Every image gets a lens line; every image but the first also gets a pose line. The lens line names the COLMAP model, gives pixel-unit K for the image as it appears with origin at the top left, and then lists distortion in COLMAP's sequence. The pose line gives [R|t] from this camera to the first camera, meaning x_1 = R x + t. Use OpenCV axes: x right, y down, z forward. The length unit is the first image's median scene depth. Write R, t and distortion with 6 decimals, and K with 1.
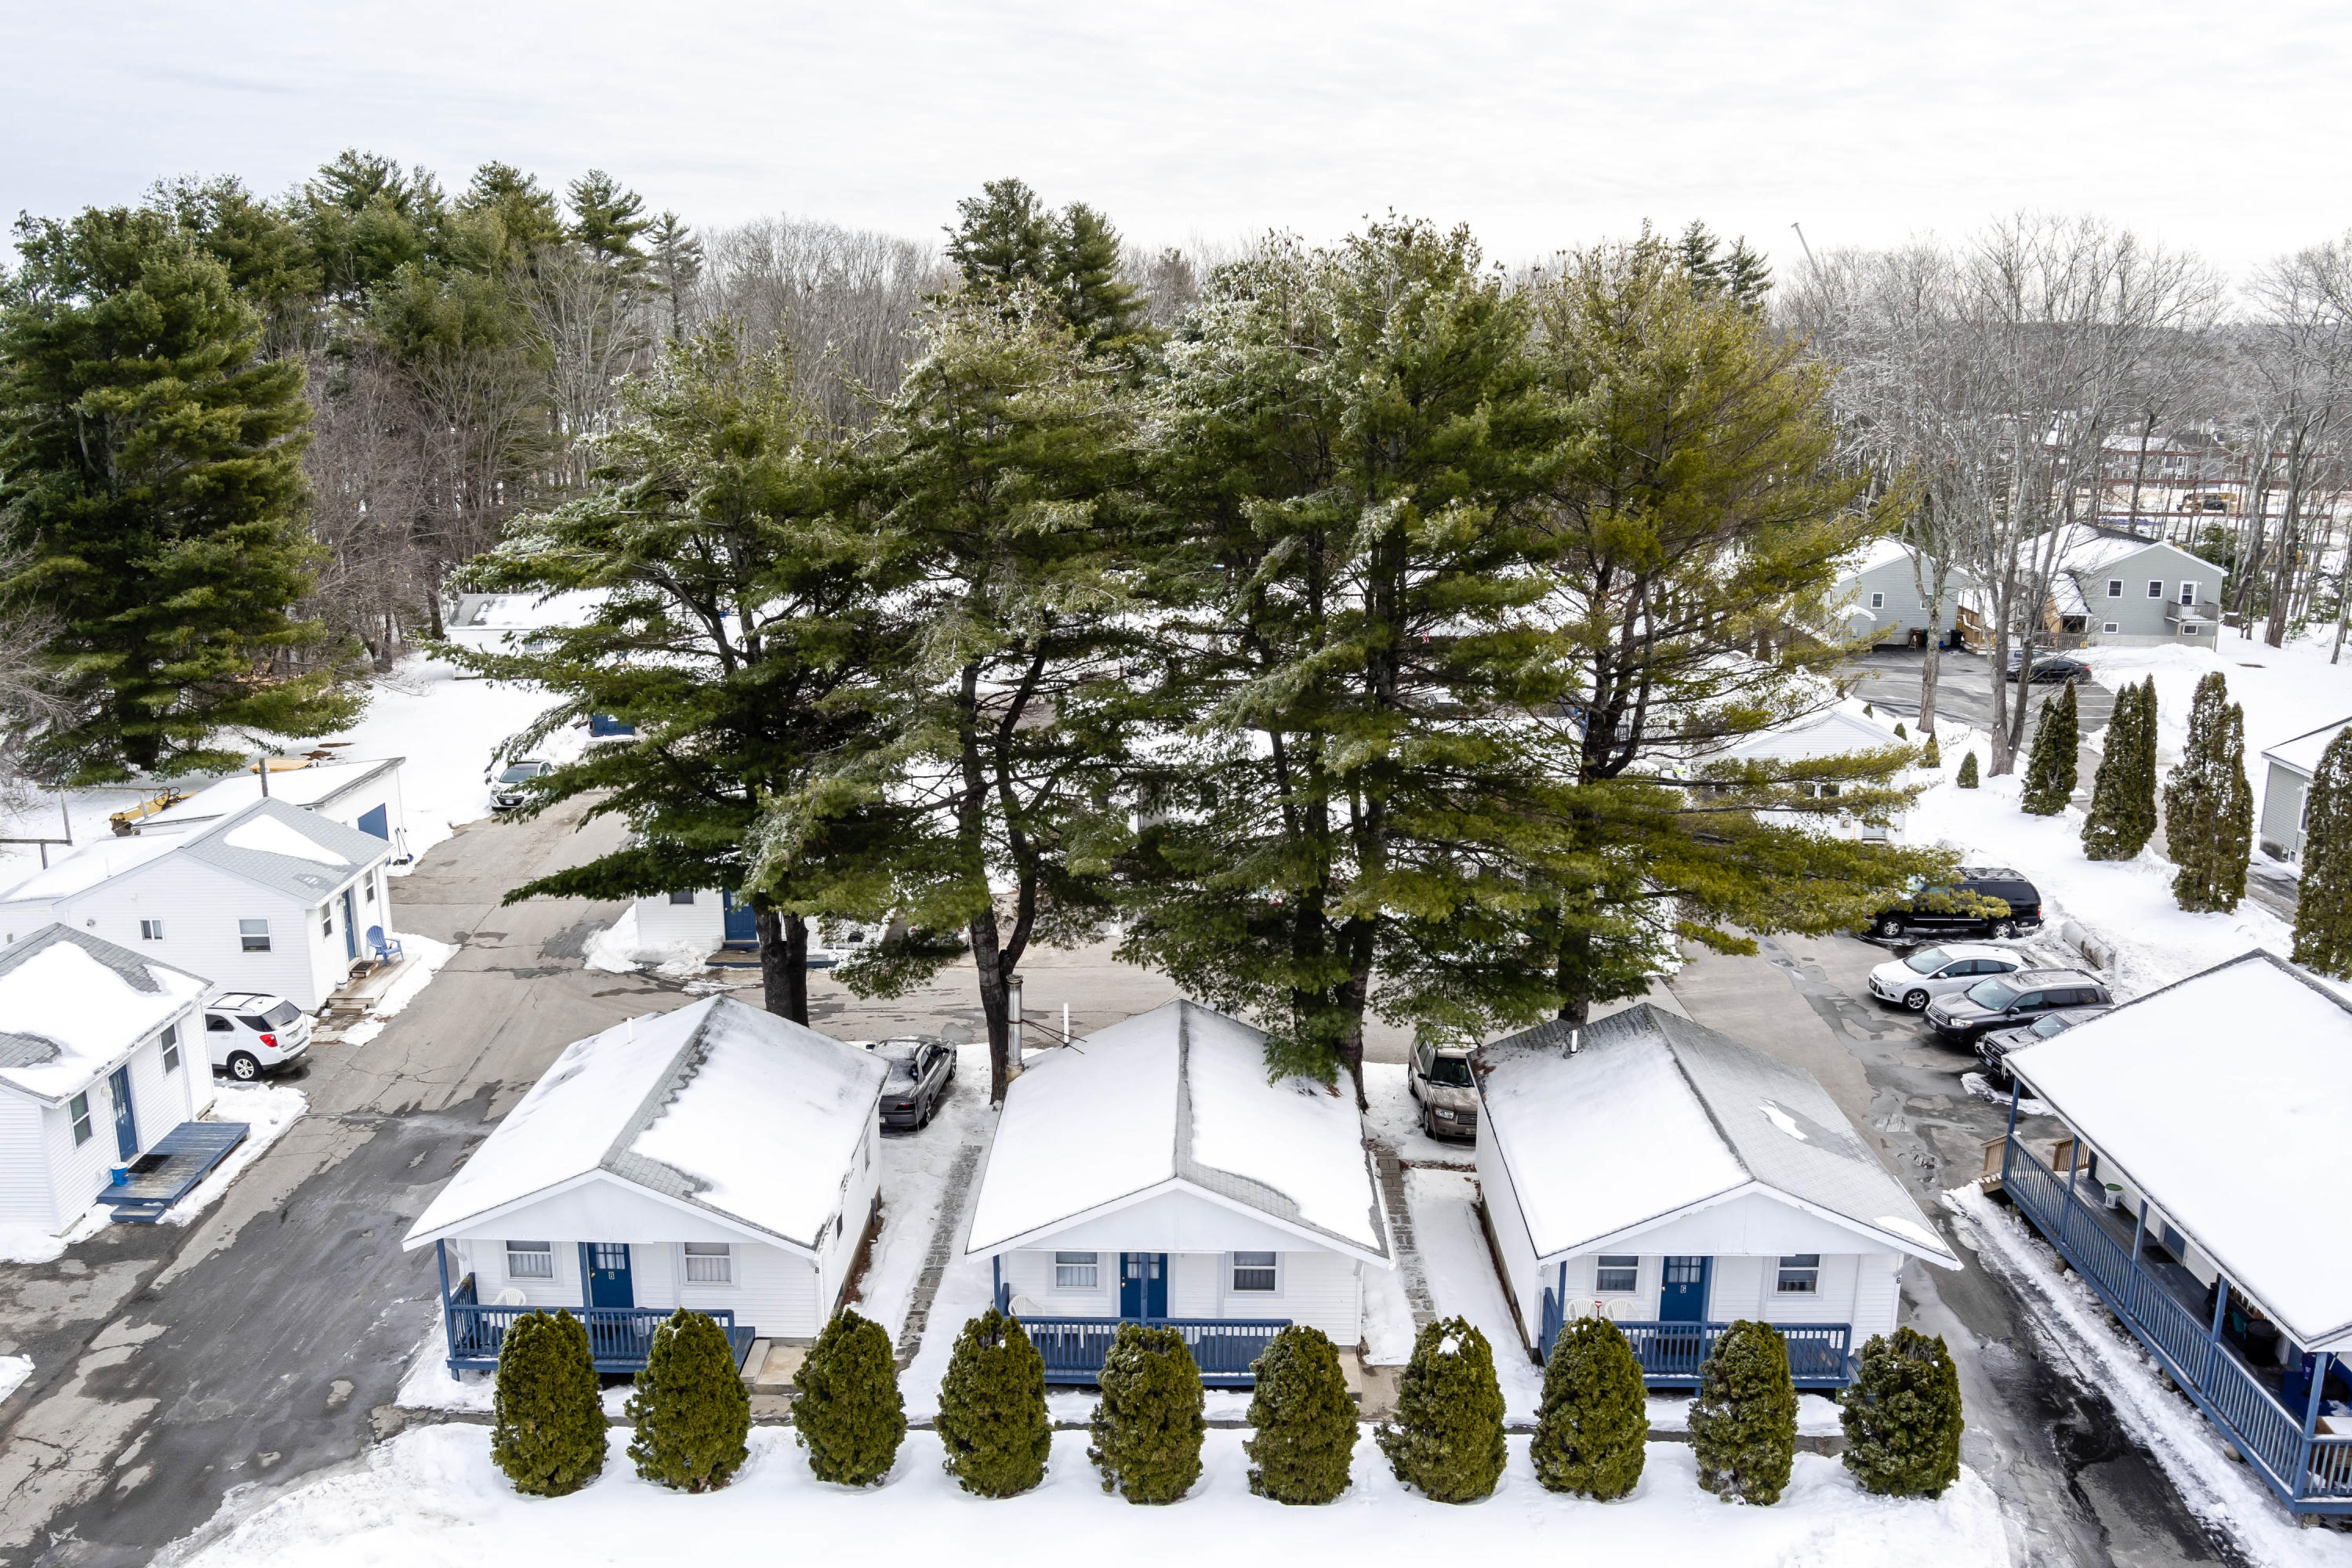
lens RADIAL K [[1903.4, 0, 1181.4], [0, 1903.4, 786.9], [0, 0, 1]] dist [-0.071228, 0.016805]
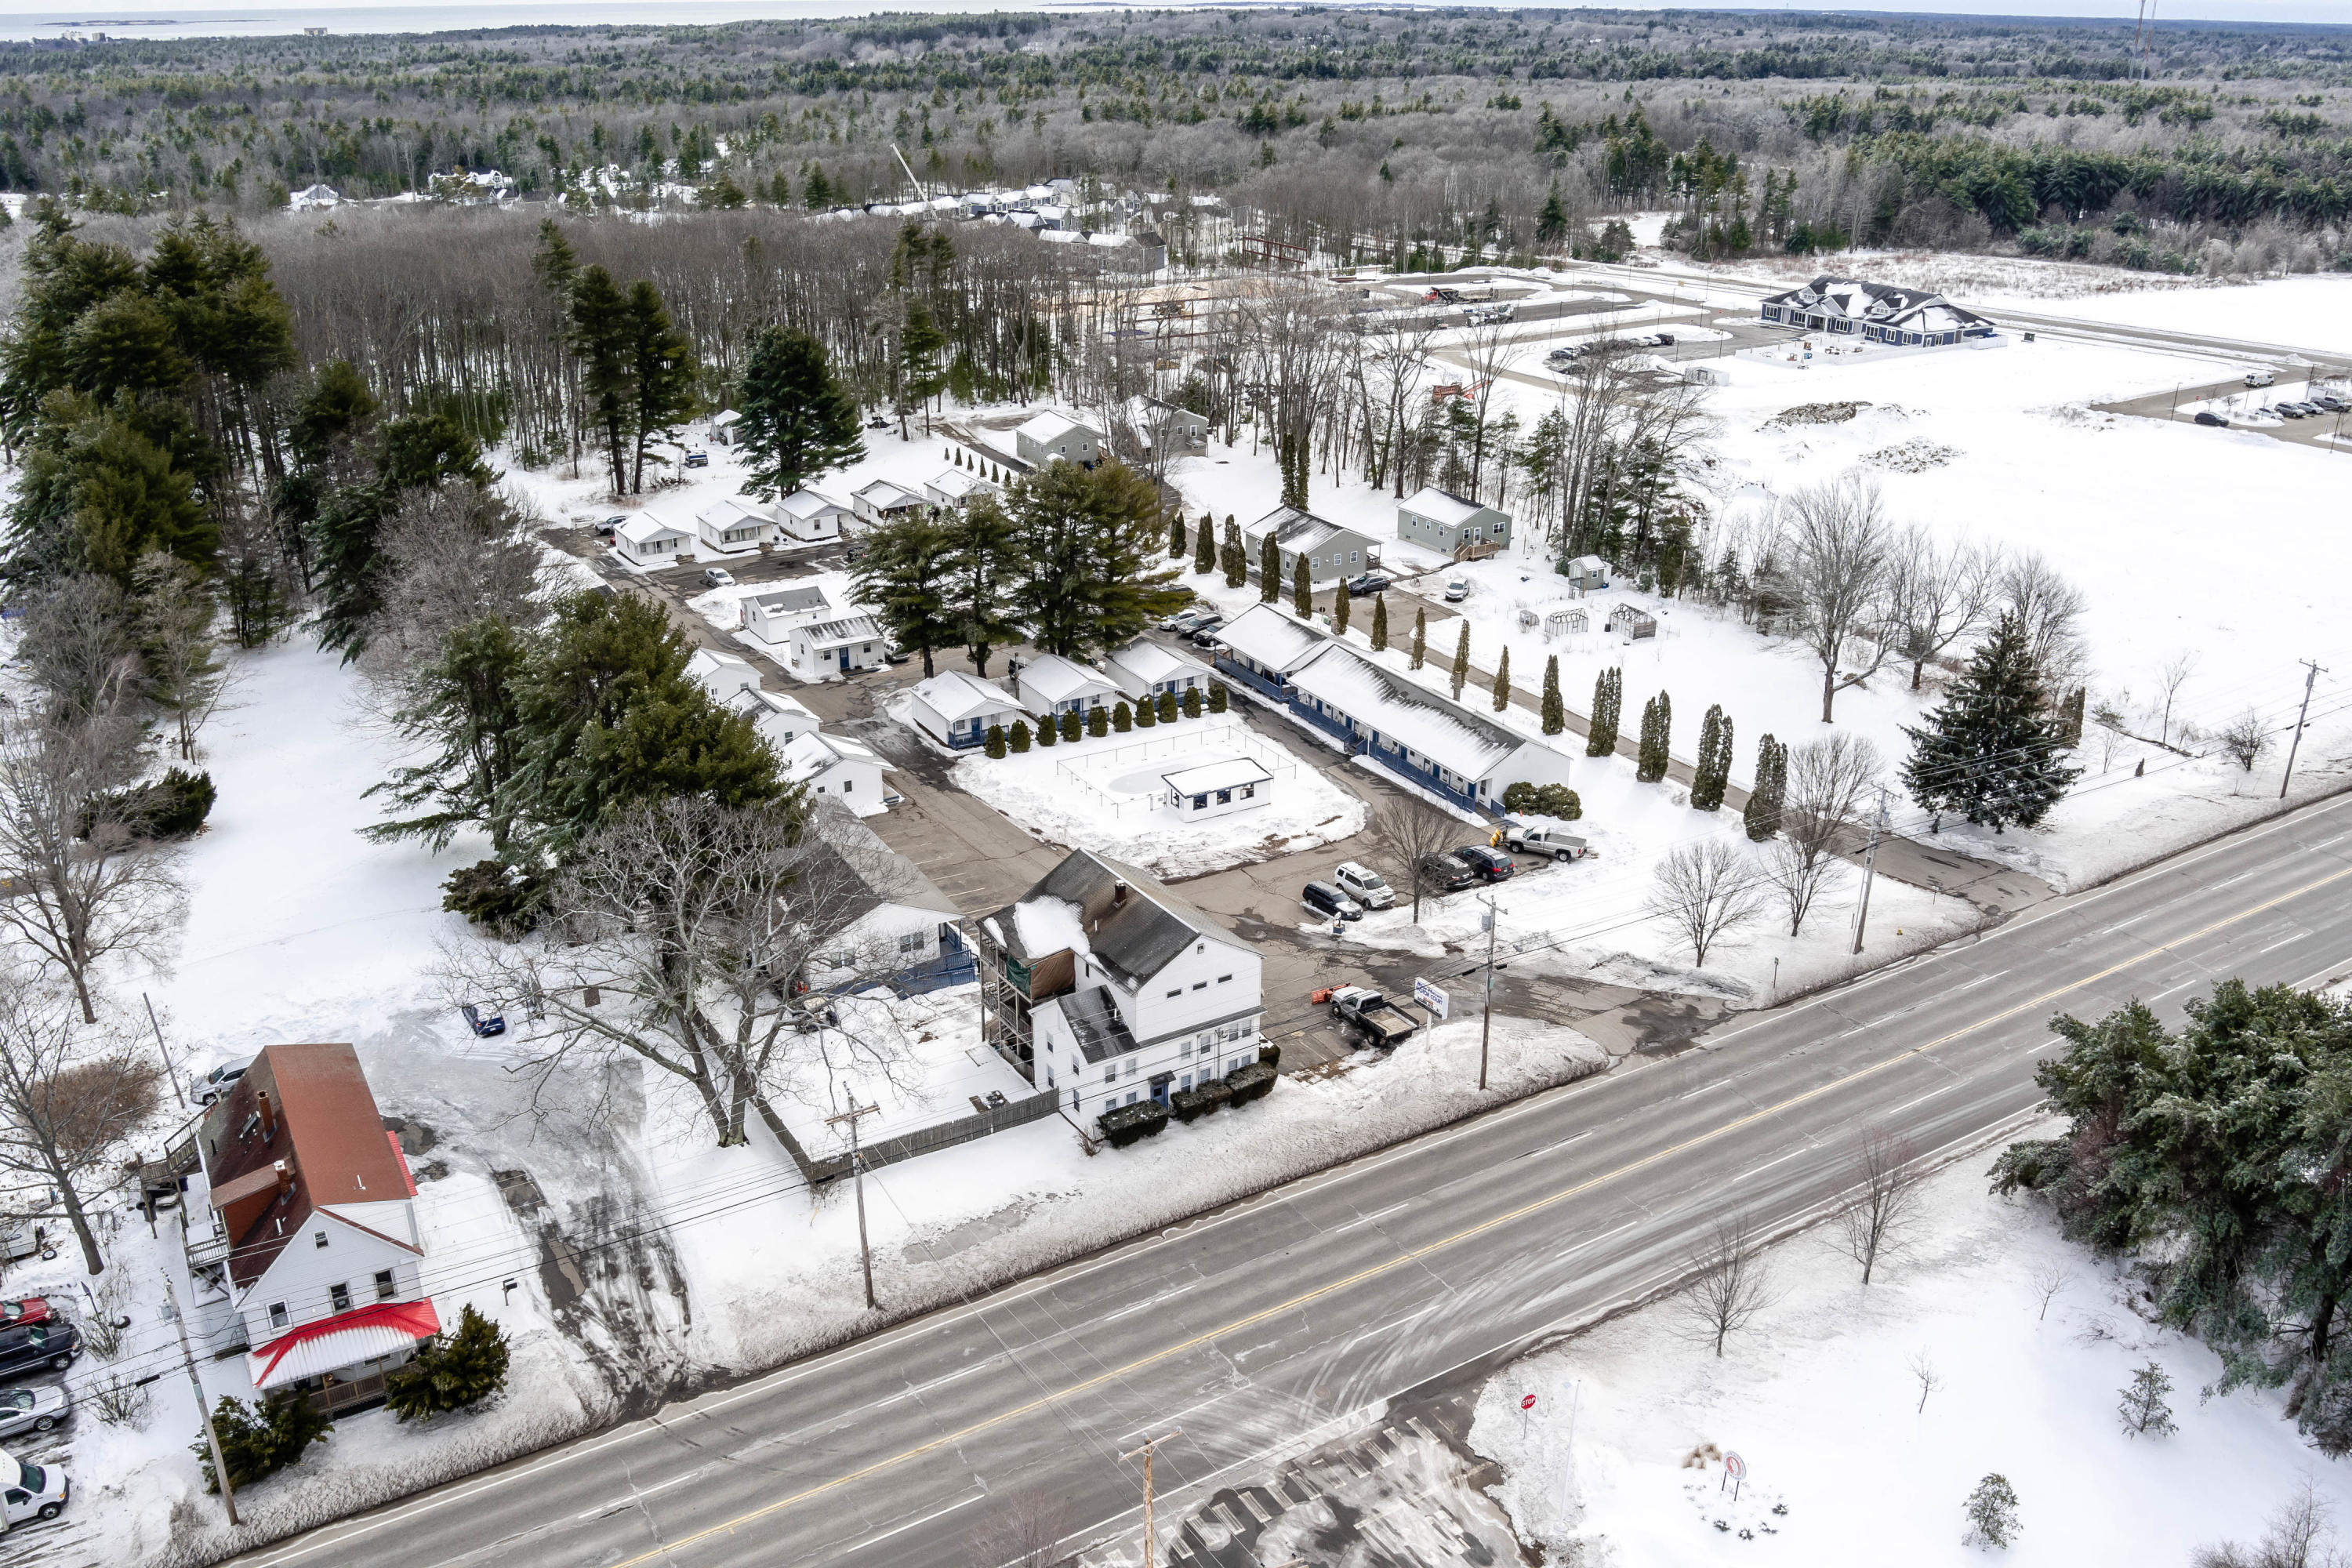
lens RADIAL K [[1903.4, 0, 1169.4], [0, 1903.4, 791.9], [0, 0, 1]] dist [-0.071228, 0.016805]
pose [[0.863385, -0.199403, 0.463471, -1.725112], [0.119435, 0.973255, 0.196241, -0.372877], [-0.490206, -0.114077, 0.864109, -2.752224]]
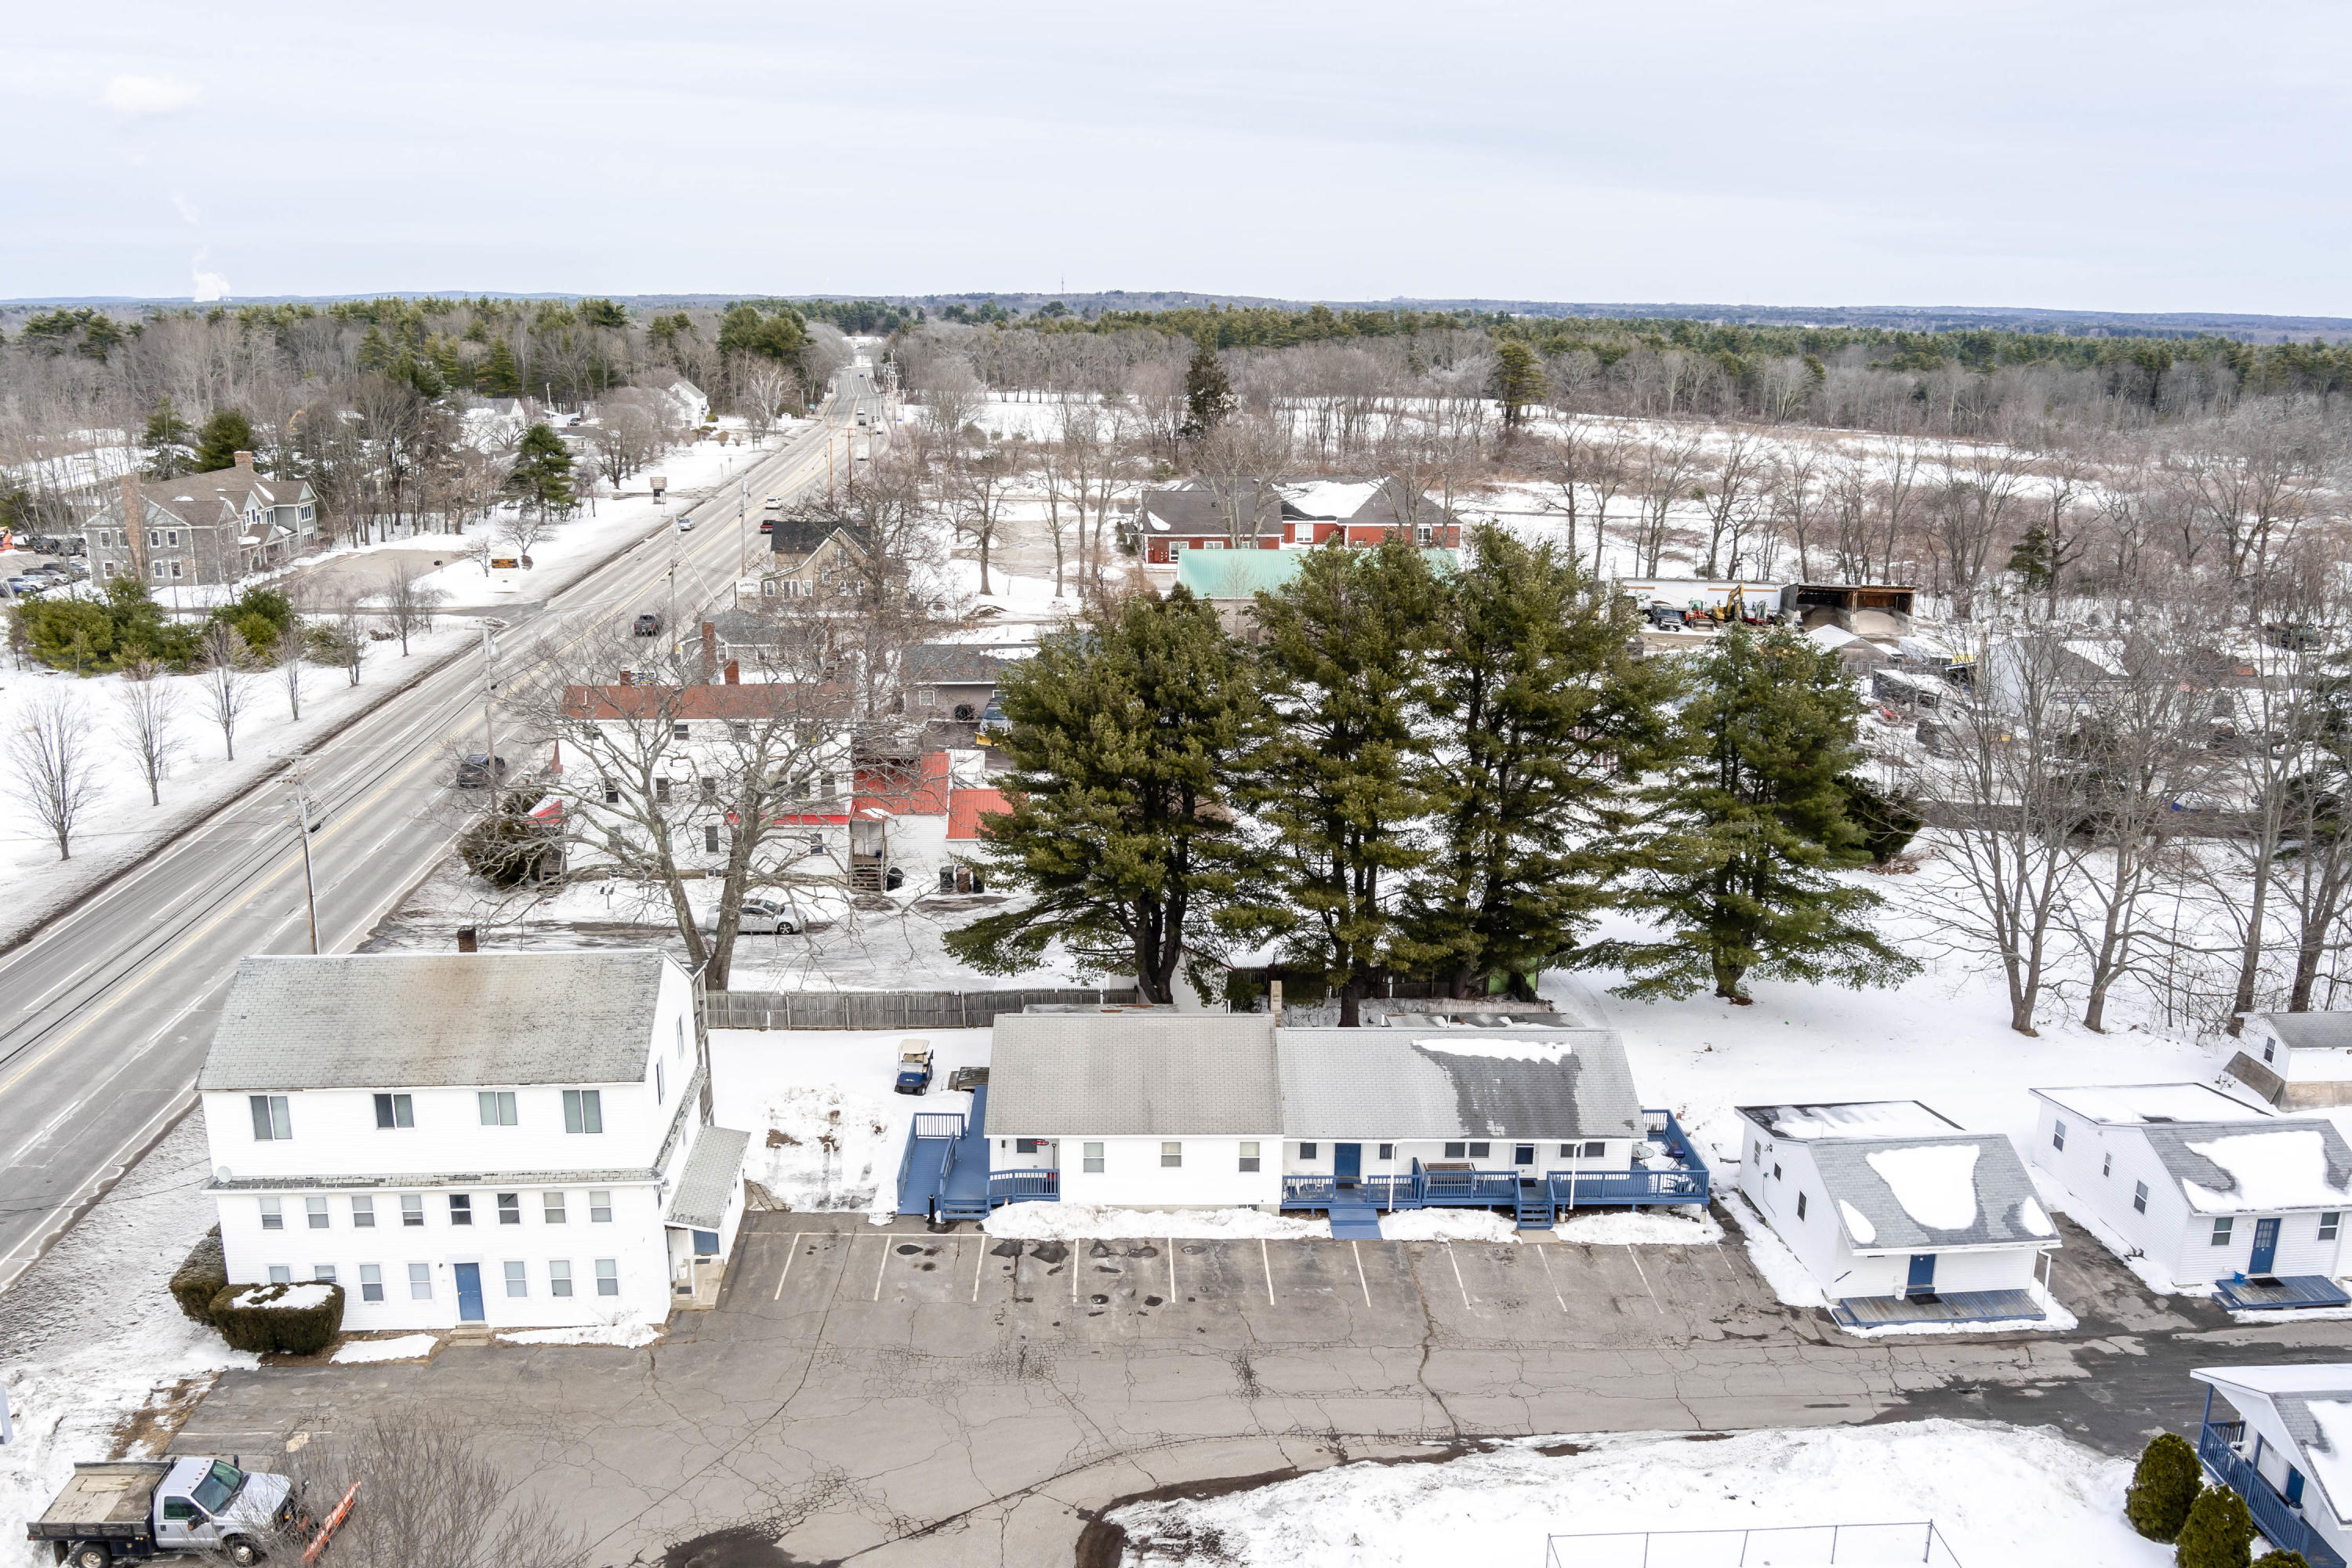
lens RADIAL K [[1903.4, 0, 1181.0], [0, 1903.4, 798.6], [0, 0, 1]] dist [-0.071228, 0.016805]
pose [[0.043099, 0.255491, -0.965850, 0.787724], [-0.244111, 0.940140, 0.237797, -0.319479], [0.968789, 0.225525, 0.102887, -0.133534]]
